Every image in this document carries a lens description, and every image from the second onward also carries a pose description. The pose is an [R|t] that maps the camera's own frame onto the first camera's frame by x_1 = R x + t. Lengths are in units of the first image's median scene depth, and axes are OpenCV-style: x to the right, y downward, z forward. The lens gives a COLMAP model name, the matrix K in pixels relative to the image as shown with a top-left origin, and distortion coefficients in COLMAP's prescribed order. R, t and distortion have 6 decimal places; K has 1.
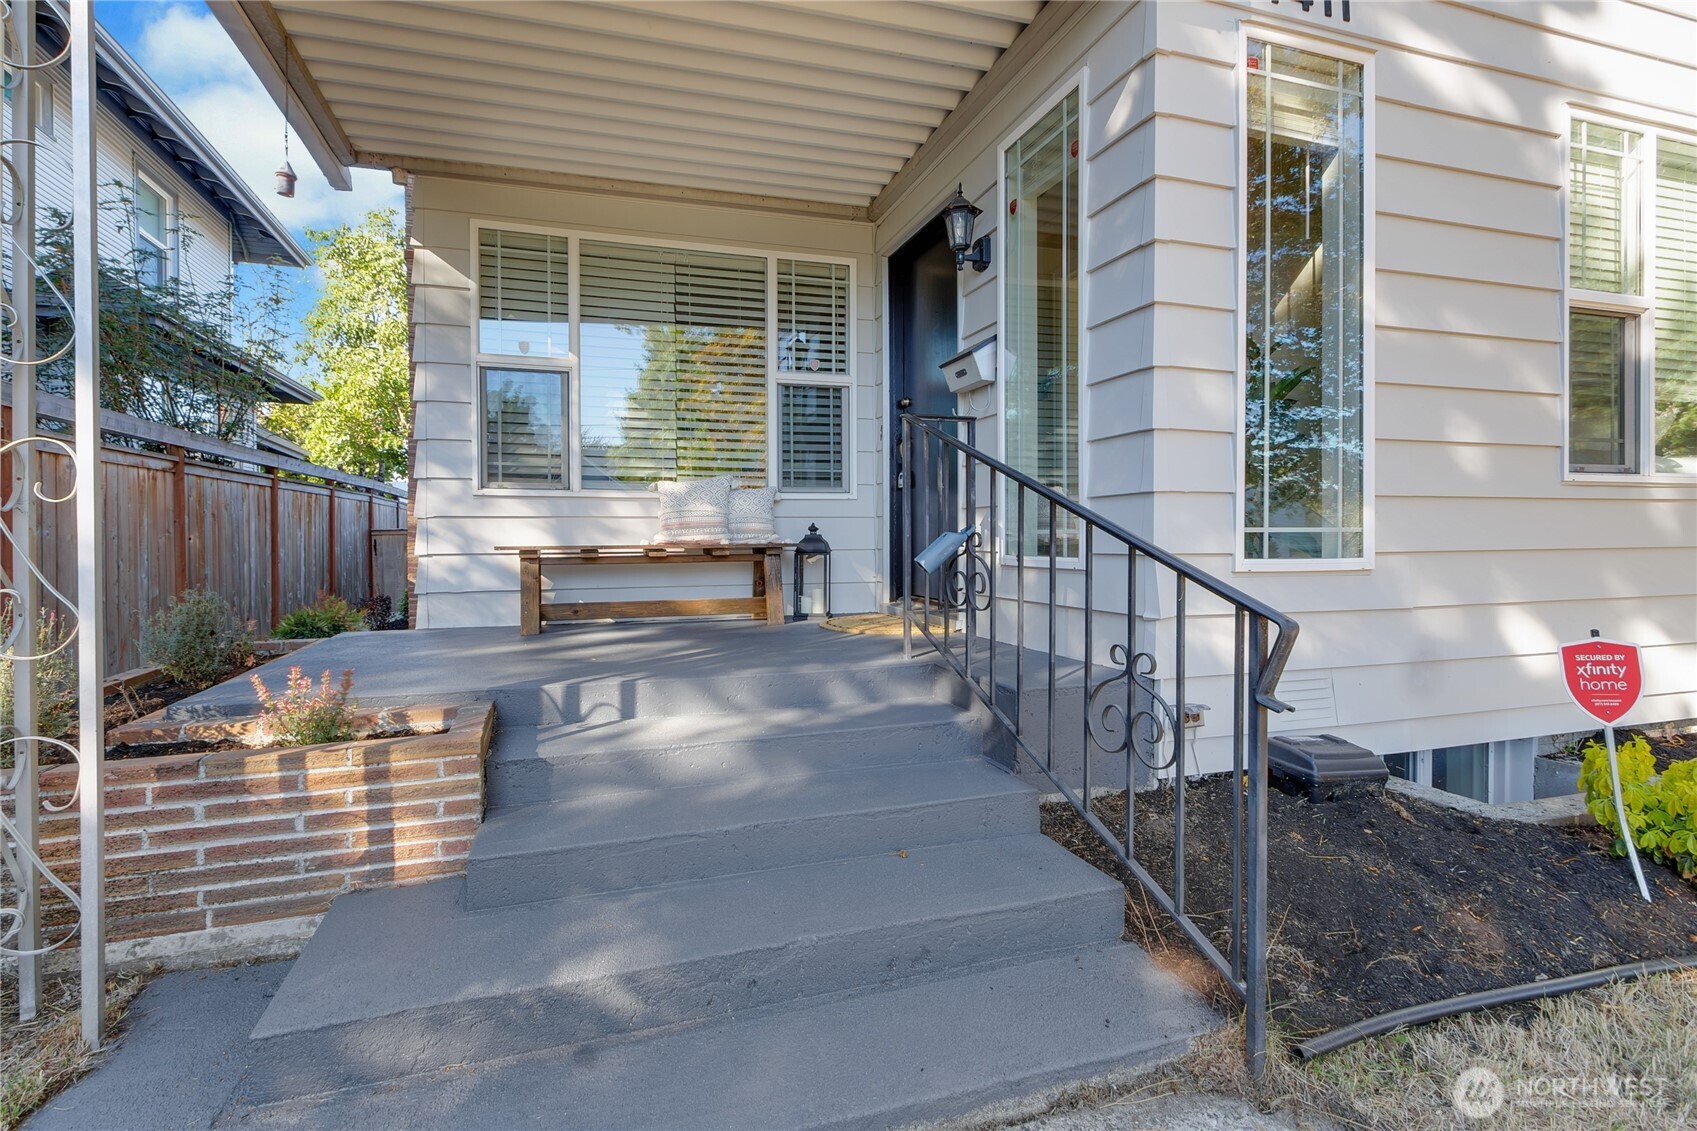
lens RADIAL K [[830.6, 0, 850.4], [0, 830.6, 558.0], [0, 0, 1]] dist [-0.004213, -0.000263]
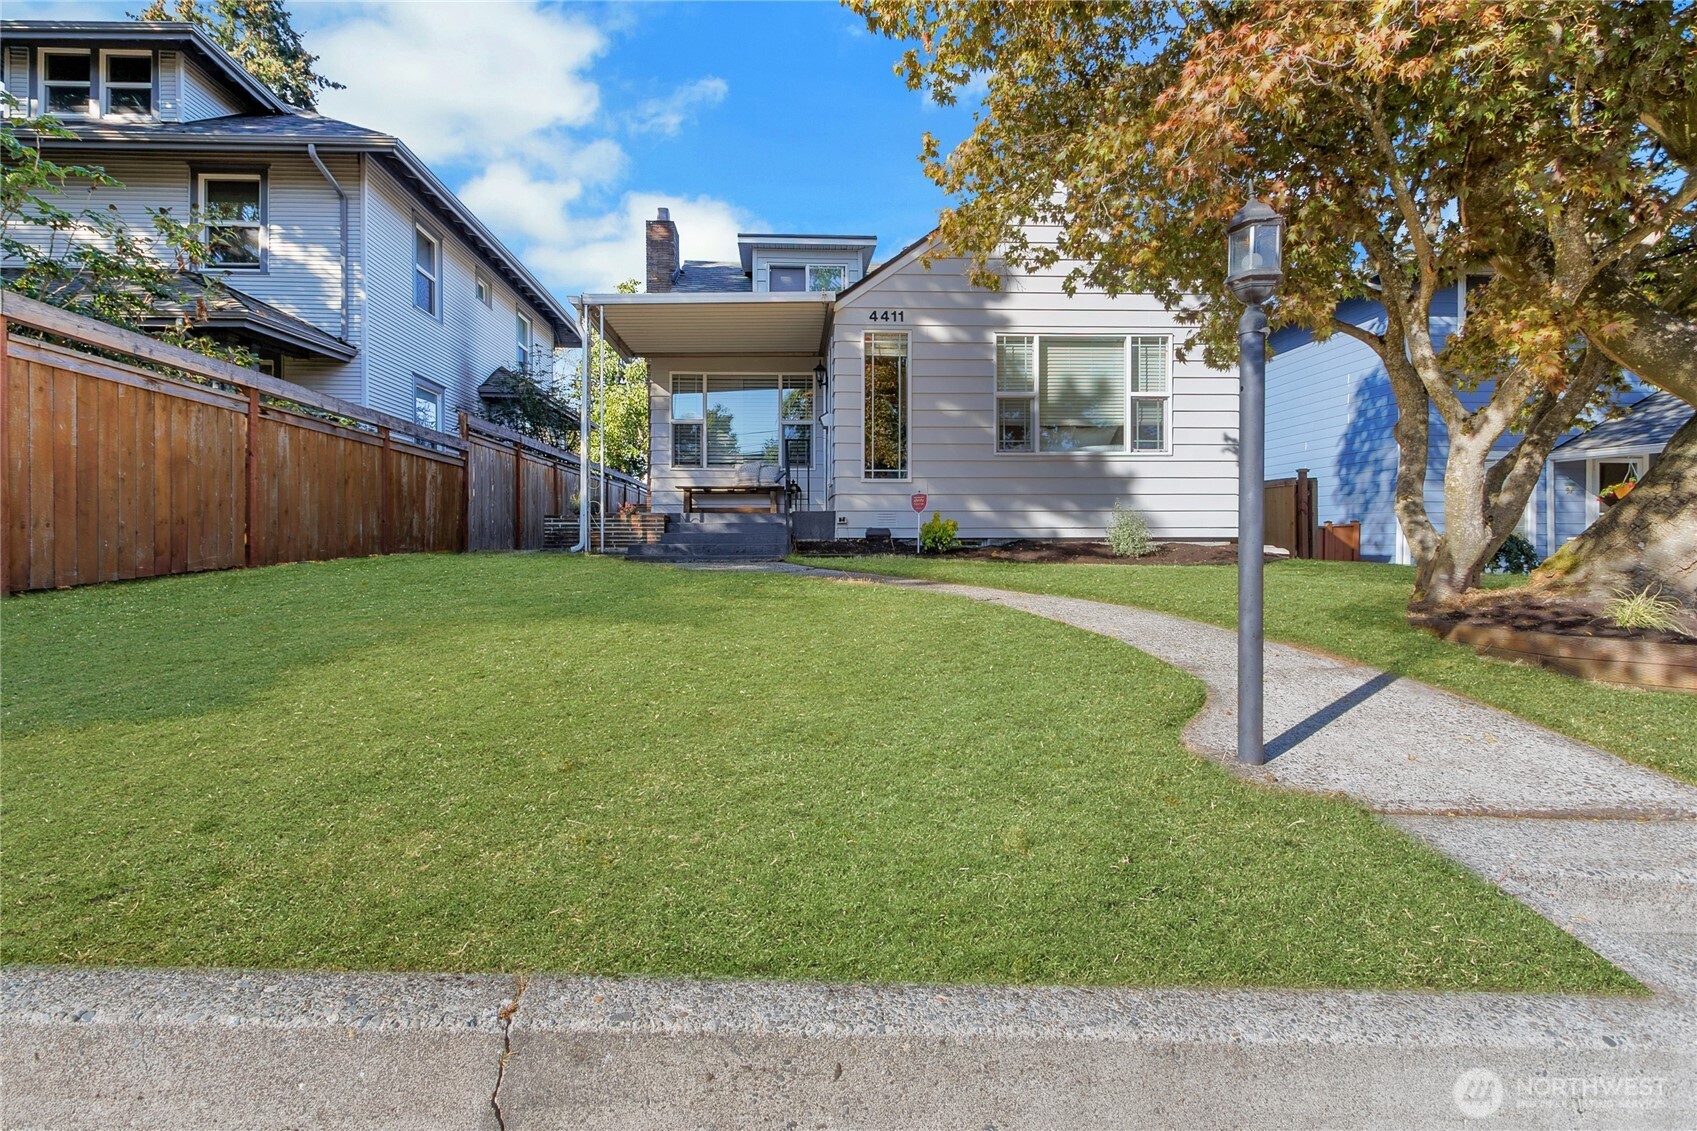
lens RADIAL K [[830.6, 0, 842.4], [0, 830.6, 556.8], [0, 0, 1]] dist [-0.004213, -0.000263]
pose [[0.968279, 0.007302, -0.249766, 0.827375], [-0.008362, 0.999960, -0.003181, 0.225926], [0.249733, 0.005168, 0.968301, -1.597225]]
